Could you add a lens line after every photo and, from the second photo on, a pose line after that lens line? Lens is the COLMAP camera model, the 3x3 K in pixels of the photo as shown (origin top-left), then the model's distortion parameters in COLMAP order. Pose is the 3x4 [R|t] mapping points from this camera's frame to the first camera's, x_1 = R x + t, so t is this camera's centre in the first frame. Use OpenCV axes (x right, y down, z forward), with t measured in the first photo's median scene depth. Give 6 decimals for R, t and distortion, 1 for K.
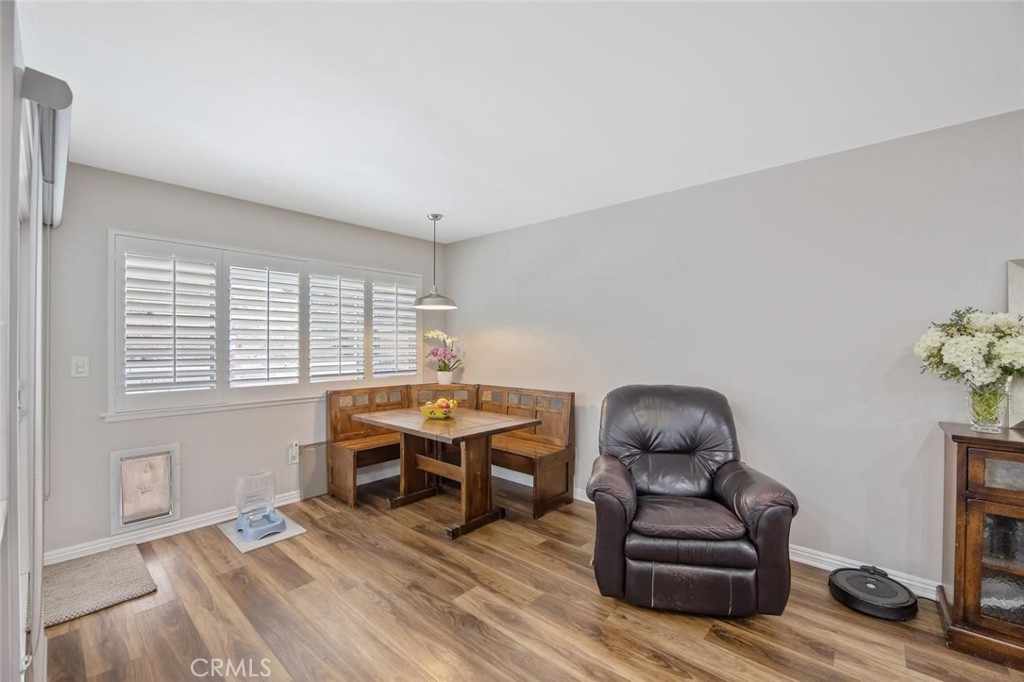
lens RADIAL K [[420.1, 0, 512.0], [0, 420.1, 341.0], [0, 0, 1]] dist [-0.000848, -0.000599]
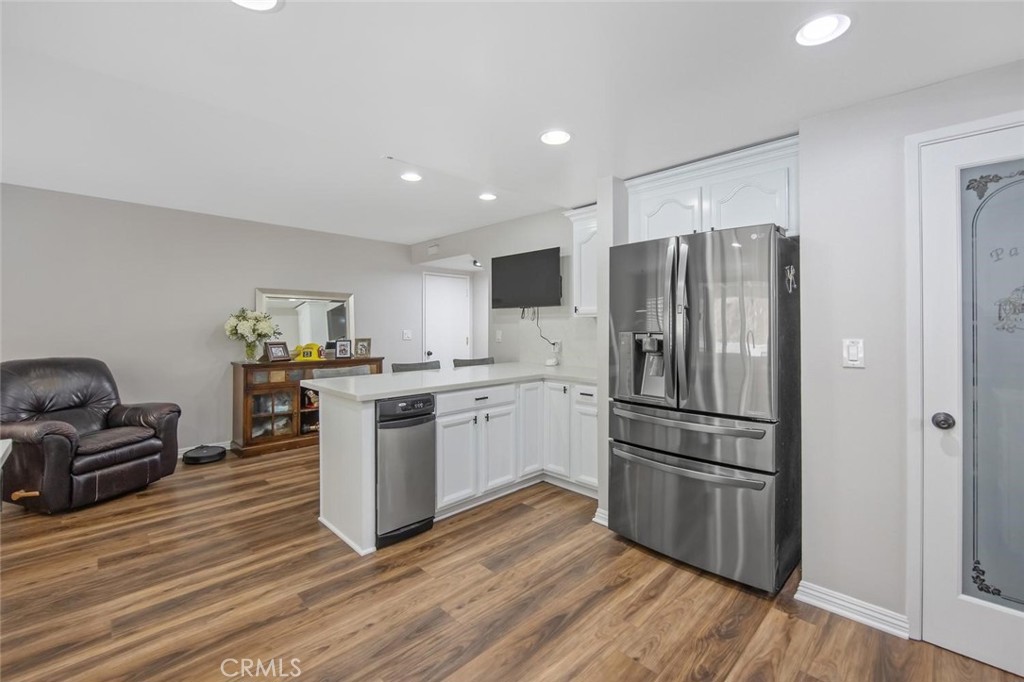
lens RADIAL K [[420.1, 0, 512.0], [0, 420.1, 341.0], [0, 0, 1]] dist [-0.000848, -0.000599]
pose [[0.071932, -0.039840, 0.996614, -1.045026], [-0.011147, 0.999107, 0.040744, -0.011695], [-0.997347, -0.014040, 0.071424, -0.586639]]
